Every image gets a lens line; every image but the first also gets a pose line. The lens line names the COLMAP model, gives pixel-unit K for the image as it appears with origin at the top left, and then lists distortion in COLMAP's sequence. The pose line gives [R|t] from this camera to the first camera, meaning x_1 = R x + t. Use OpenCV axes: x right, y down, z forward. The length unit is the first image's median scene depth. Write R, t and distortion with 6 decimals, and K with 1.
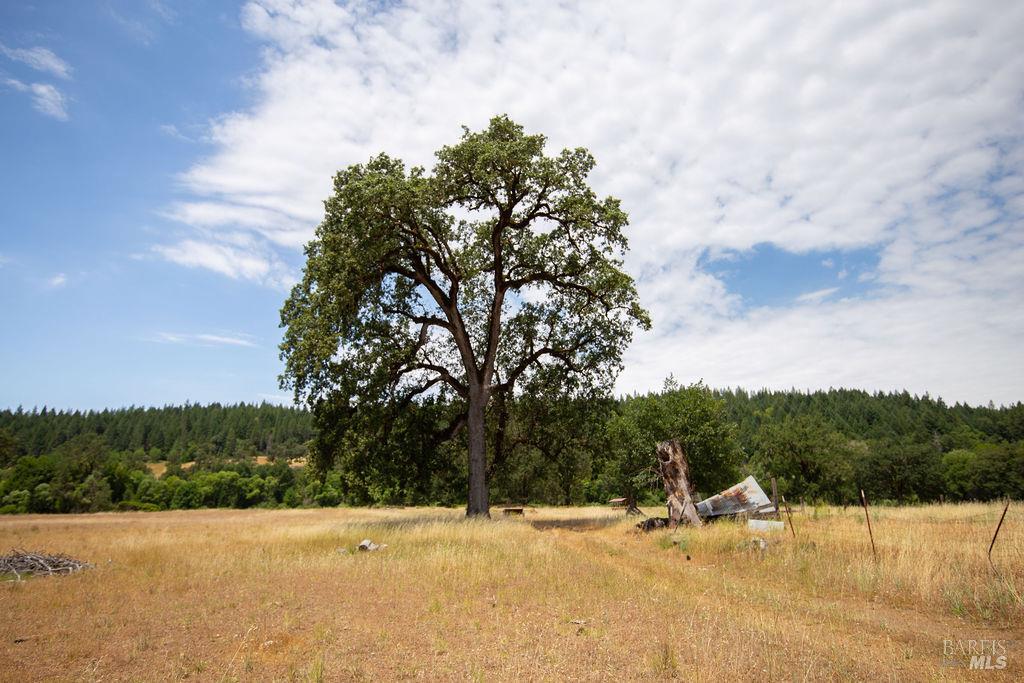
lens RADIAL K [[564.9, 0, 512.0], [0, 564.9, 341.5], [0, 0, 1]] dist [0.005326, 0.001516]
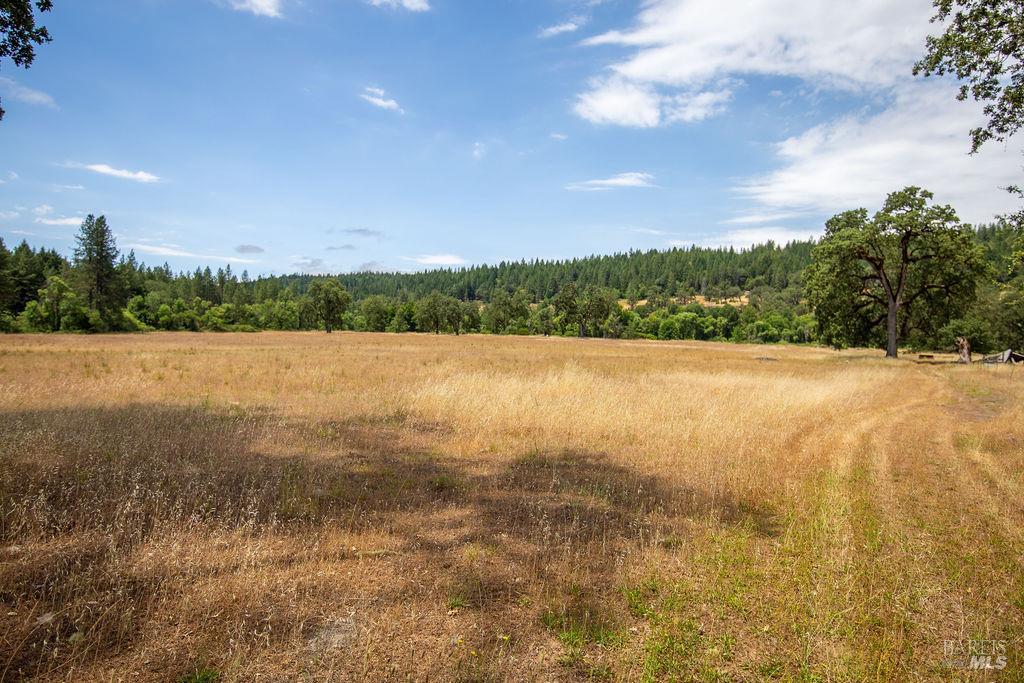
lens RADIAL K [[564.9, 0, 512.0], [0, 564.9, 341.5], [0, 0, 1]] dist [0.005326, 0.001516]
pose [[0.763353, 0.053272, -0.643782, 0.033776], [0.133097, 0.962241, 0.237441, -0.071386], [0.632122, -0.266936, 0.727439, -0.231531]]
